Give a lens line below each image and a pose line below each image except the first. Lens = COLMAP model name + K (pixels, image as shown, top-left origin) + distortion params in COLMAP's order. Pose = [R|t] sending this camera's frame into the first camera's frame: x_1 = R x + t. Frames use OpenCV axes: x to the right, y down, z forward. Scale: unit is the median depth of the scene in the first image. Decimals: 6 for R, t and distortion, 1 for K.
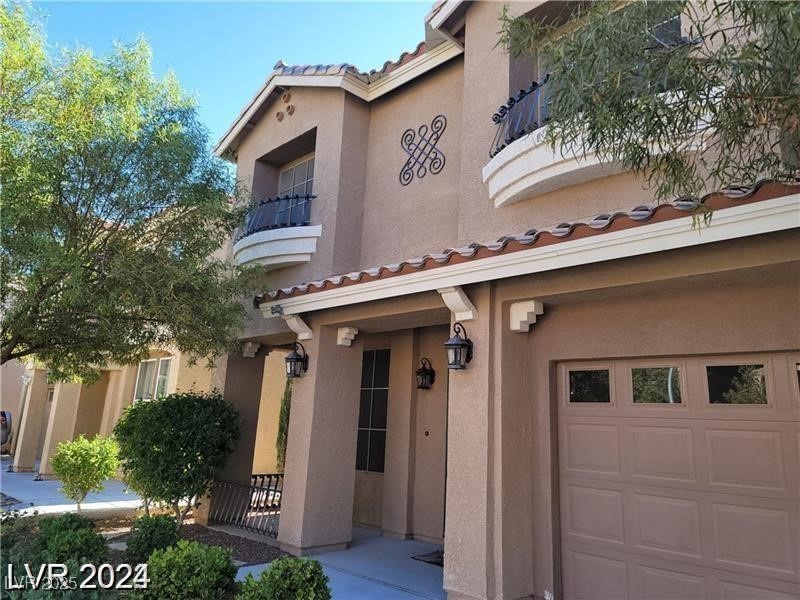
lens RADIAL K [[583.0, 0, 420.6], [0, 583.0, 297.2], [0, 0, 1]] dist [0.074950, -0.054838]
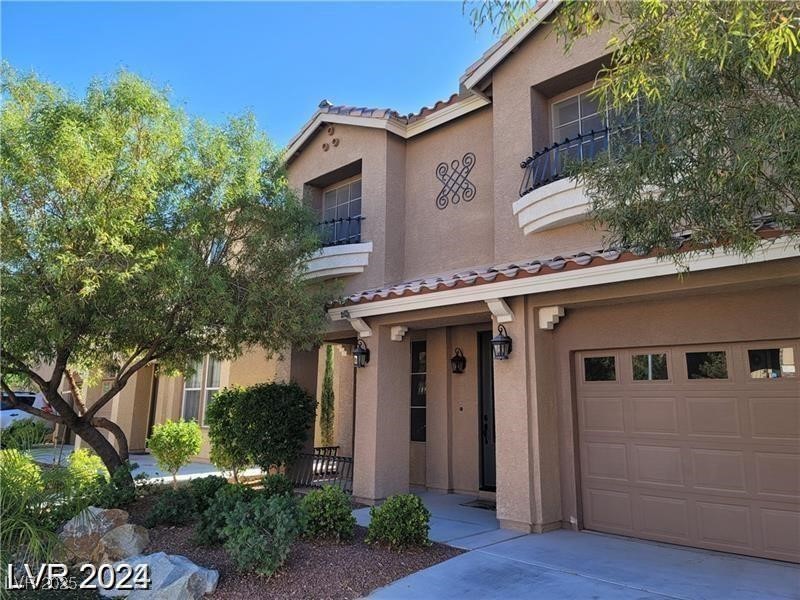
lens RADIAL K [[578.9, 0, 417.5], [0, 578.9, 299.7], [0, 0, 1]] dist [0.066948, -0.055301]
pose [[0.999286, -0.027840, 0.025539, -0.116750], [0.026901, 0.998975, 0.036393, -0.048477], [-0.026526, -0.035680, 0.999011, -0.231766]]
